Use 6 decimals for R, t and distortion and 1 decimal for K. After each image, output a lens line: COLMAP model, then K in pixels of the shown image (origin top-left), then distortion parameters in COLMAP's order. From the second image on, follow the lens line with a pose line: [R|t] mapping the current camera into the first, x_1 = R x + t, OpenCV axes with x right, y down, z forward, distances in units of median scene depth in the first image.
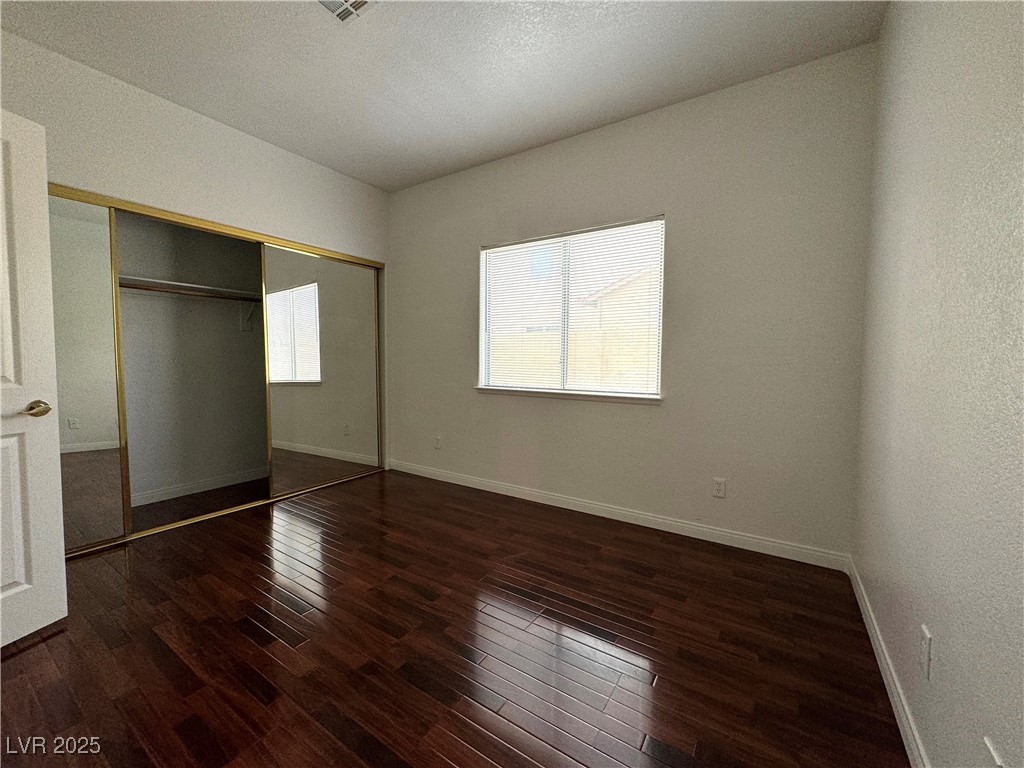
lens RADIAL K [[410.8, 0, 509.0], [0, 410.8, 383.9], [0, 0, 1]] dist [-0.001199, -0.000049]
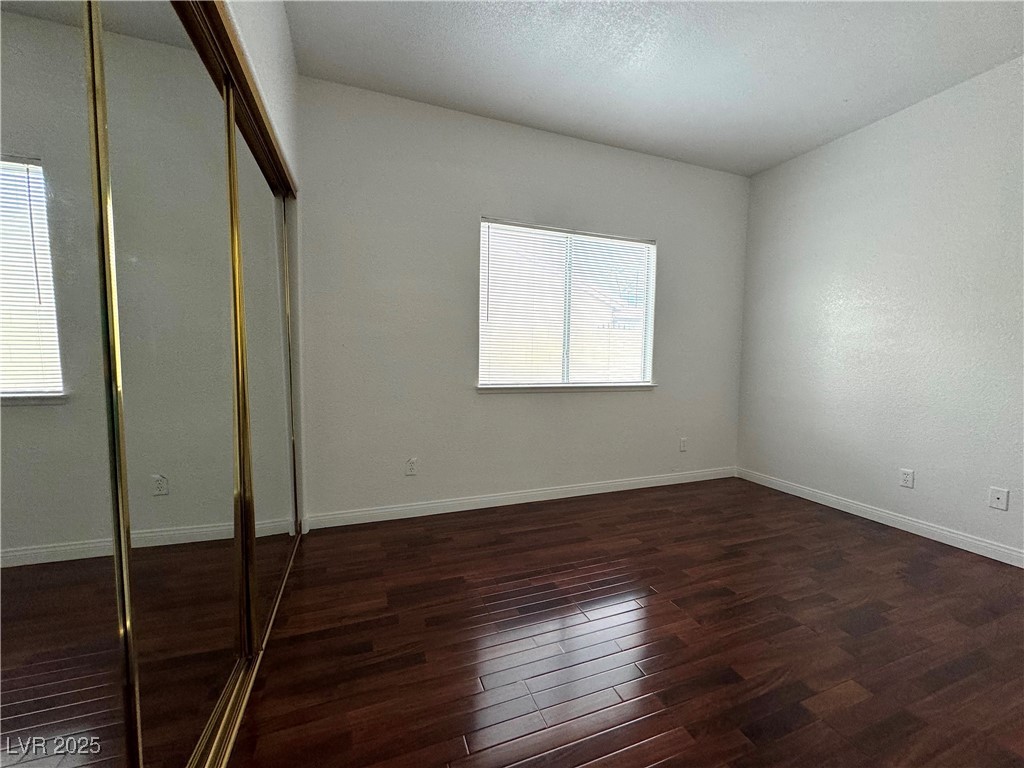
lens RADIAL K [[410.8, 0, 517.9], [0, 410.8, 383.0], [0, 0, 1]] dist [-0.001199, -0.000049]
pose [[0.581305, -0.058629, 0.811571, -0.798462], [0.038187, 0.998267, 0.044764, -0.038555], [-0.812789, 0.004970, 0.582537, 0.516504]]
